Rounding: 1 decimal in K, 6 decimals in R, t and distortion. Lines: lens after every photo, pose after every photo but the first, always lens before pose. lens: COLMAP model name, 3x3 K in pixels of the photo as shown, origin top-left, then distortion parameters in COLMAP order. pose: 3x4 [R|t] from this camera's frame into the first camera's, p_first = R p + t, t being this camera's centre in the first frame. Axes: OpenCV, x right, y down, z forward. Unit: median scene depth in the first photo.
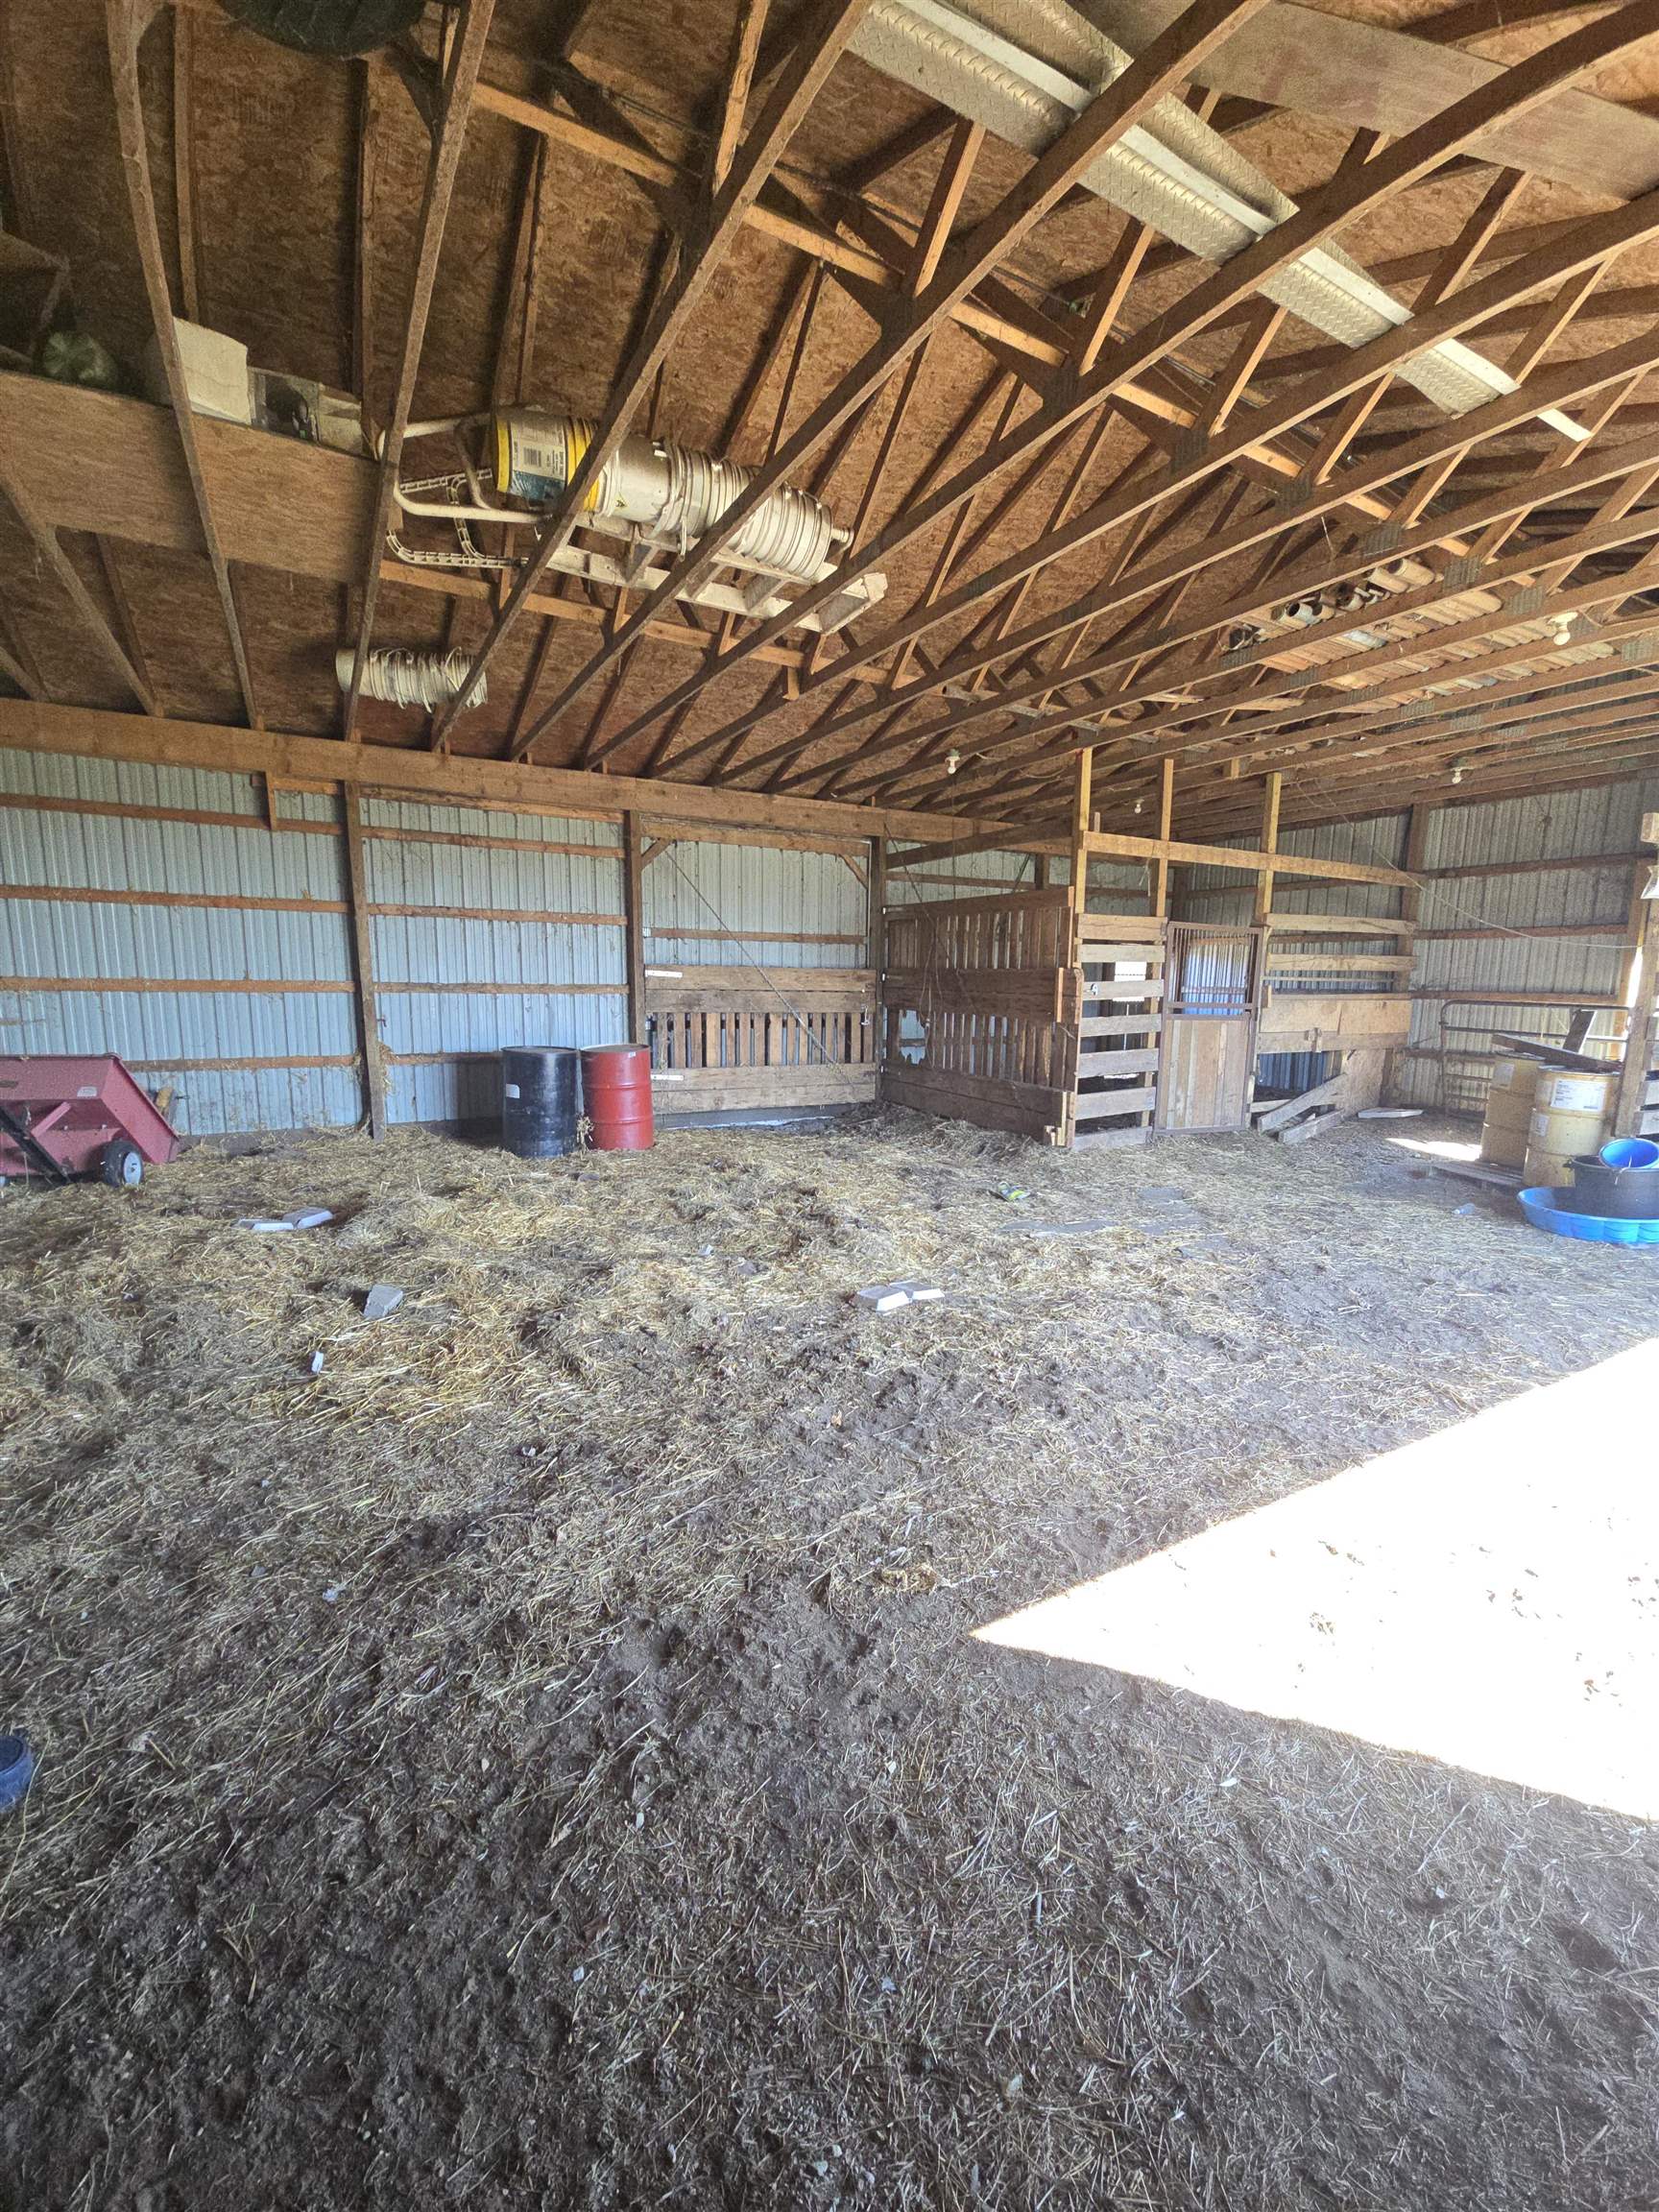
lens RADIAL K [[894.4, 0, 832.2], [0, 894.4, 1111.3], [0, 0, 1]] dist [0.004566, 0.000332]
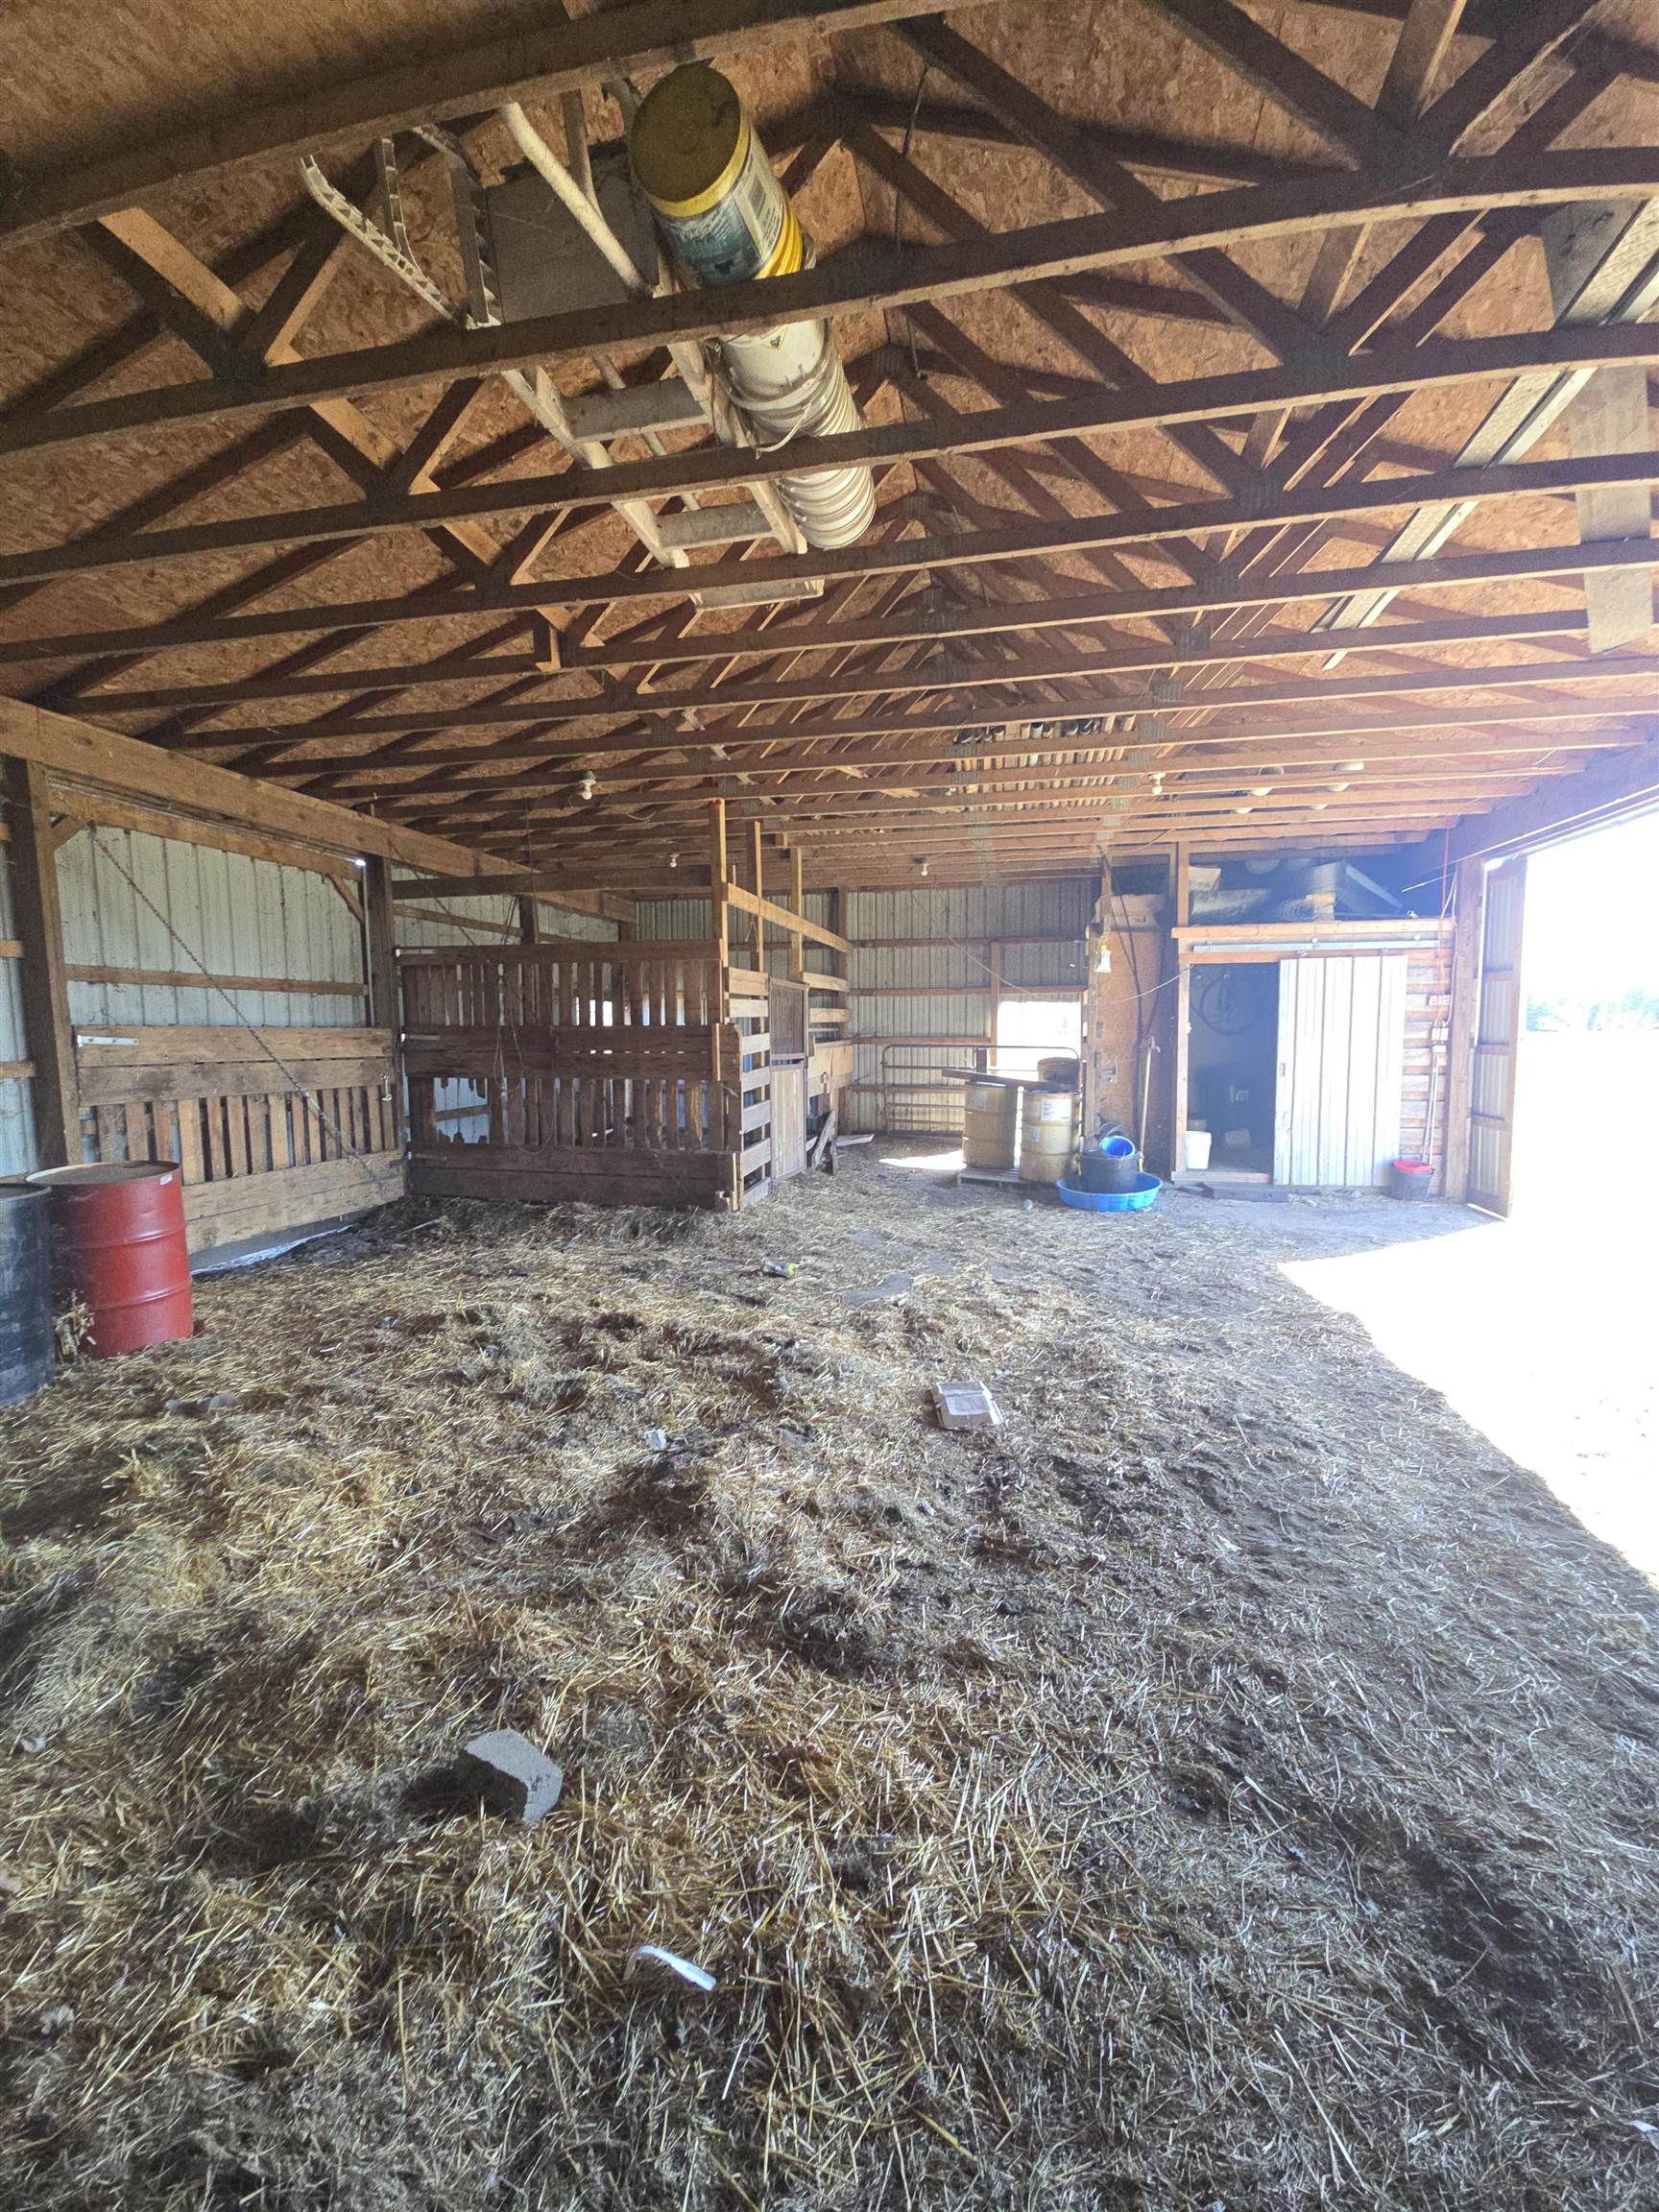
lens RADIAL K [[894.4, 0, 833.8], [0, 894.4, 1101.6], [0, 0, 1]] dist [0.004566, 0.000332]
pose [[0.663830, -0.079021, 0.743697, -0.290389], [0.128397, 0.991680, -0.009237, -0.041524], [-0.736779, 0.101620, 0.668453, 0.222077]]
